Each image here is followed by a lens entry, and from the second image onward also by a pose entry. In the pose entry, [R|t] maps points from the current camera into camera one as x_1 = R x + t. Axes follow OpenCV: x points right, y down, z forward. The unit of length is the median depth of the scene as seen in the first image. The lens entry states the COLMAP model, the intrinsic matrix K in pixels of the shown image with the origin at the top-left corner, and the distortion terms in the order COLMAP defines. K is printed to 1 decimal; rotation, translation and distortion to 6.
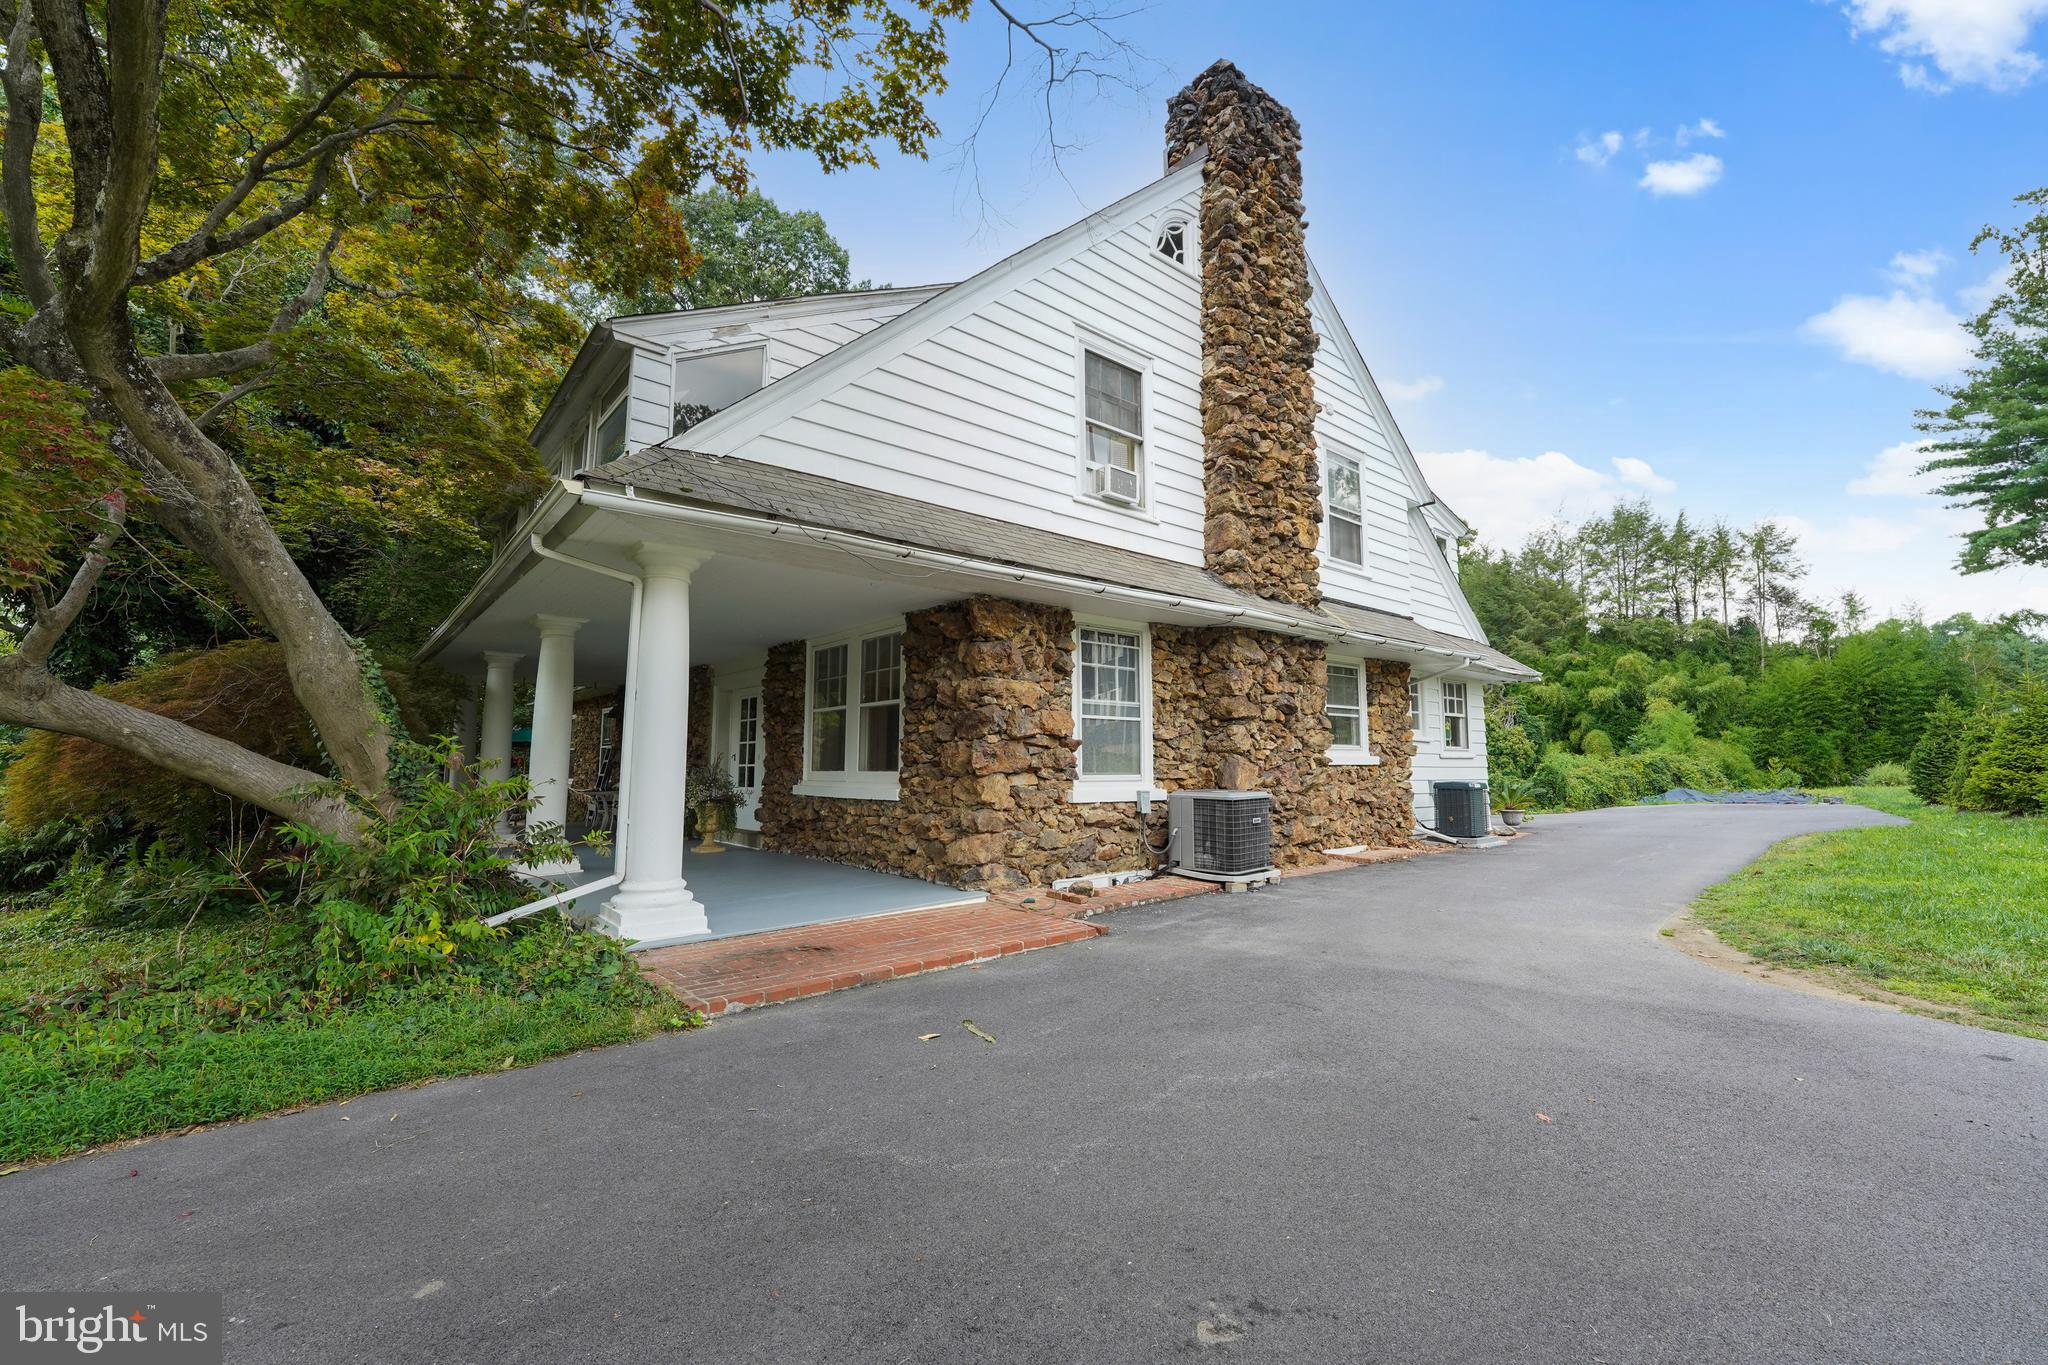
lens RADIAL K [[843.7, 0, 1035.4], [0, 843.7, 678.1], [0, 0, 1]] dist [0.014558, 0.000877]
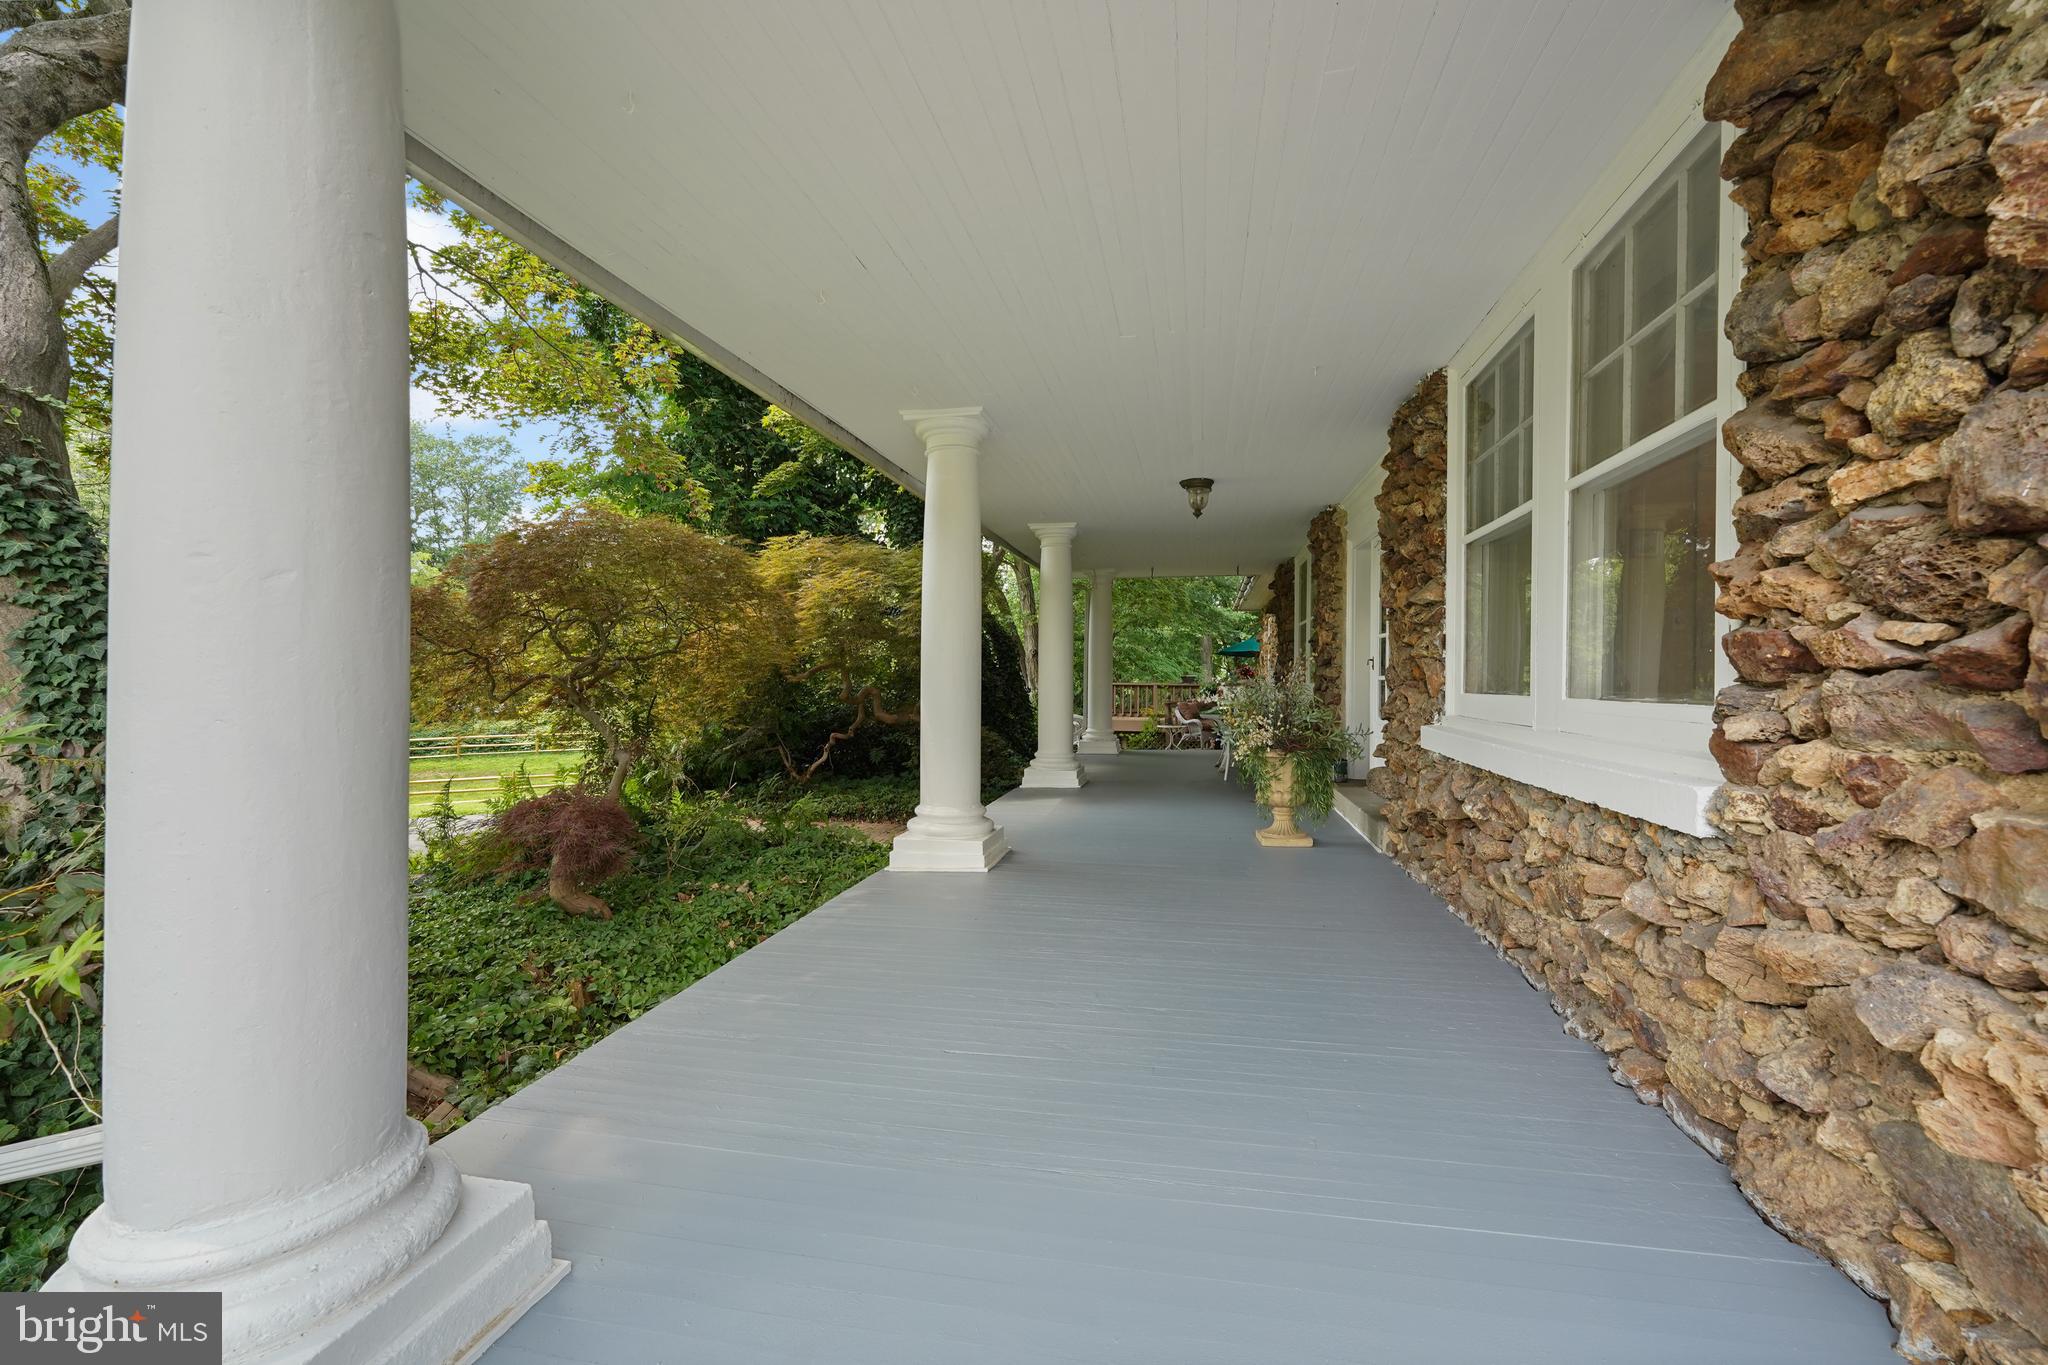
lens RADIAL K [[843.7, 0, 1024.2], [0, 843.7, 685.3], [0, 0, 1]] dist [0.014558, 0.000877]
pose [[0.615316, 0.005922, -0.788258, -0.022582], [0.082452, 0.994003, 0.071830, 0.017446], [0.783957, -0.109192, 0.611138, 0.170651]]
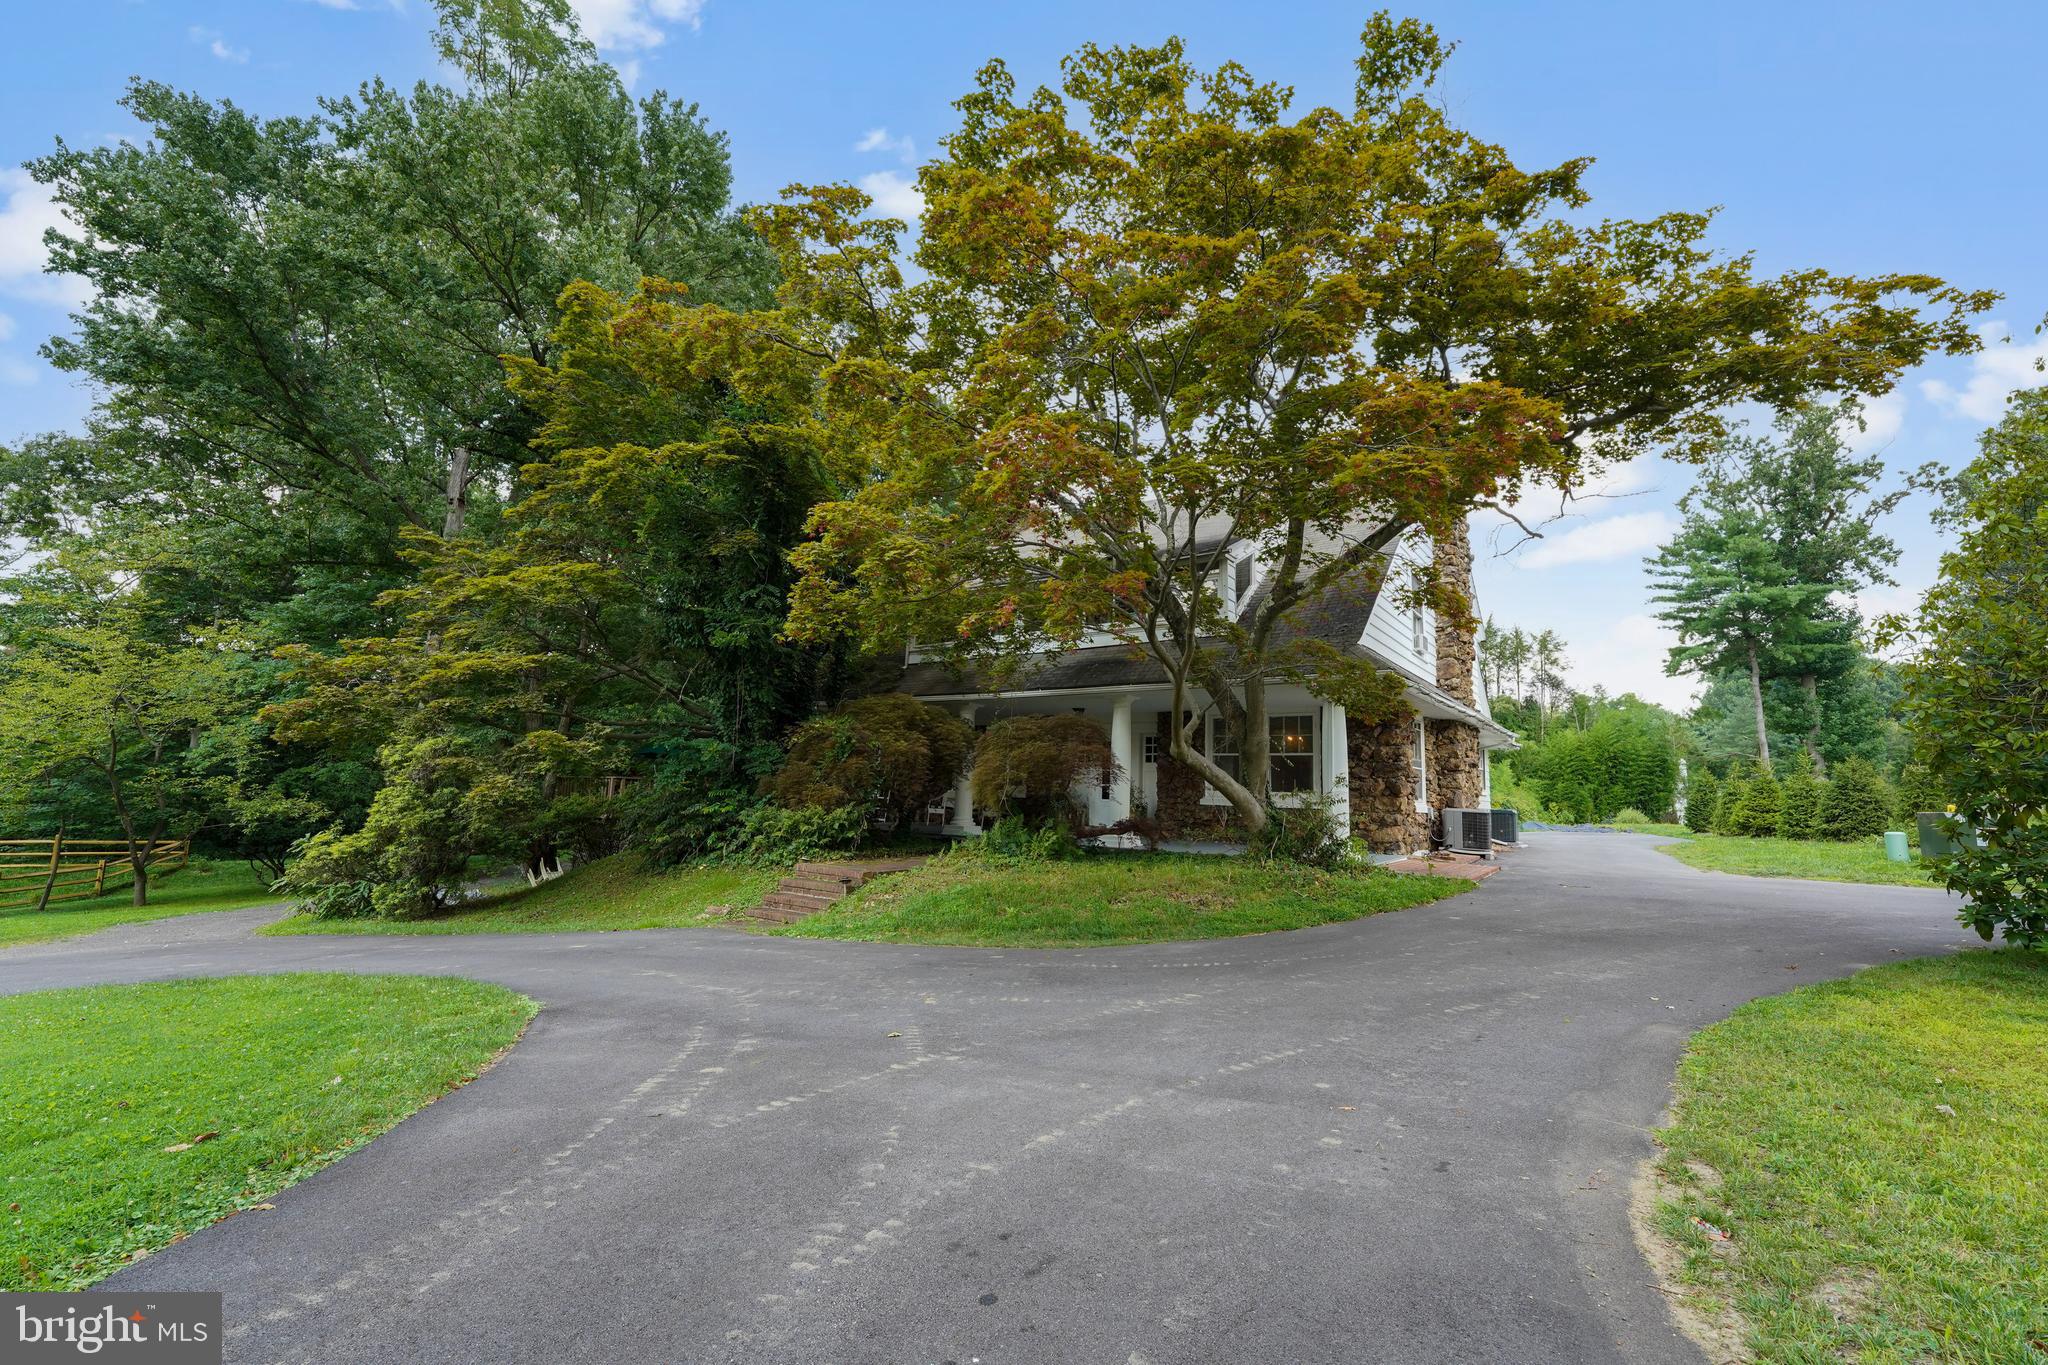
lens RADIAL K [[843.7, 0, 1008.0], [0, 843.7, 689.2], [0, 0, 1]] dist [0.014558, 0.000877]
pose [[0.976745, 0.060019, 0.205833, -0.289467], [-0.056762, 0.998152, -0.021701, -0.008625], [-0.206755, 0.009513, 0.978347, -0.159693]]
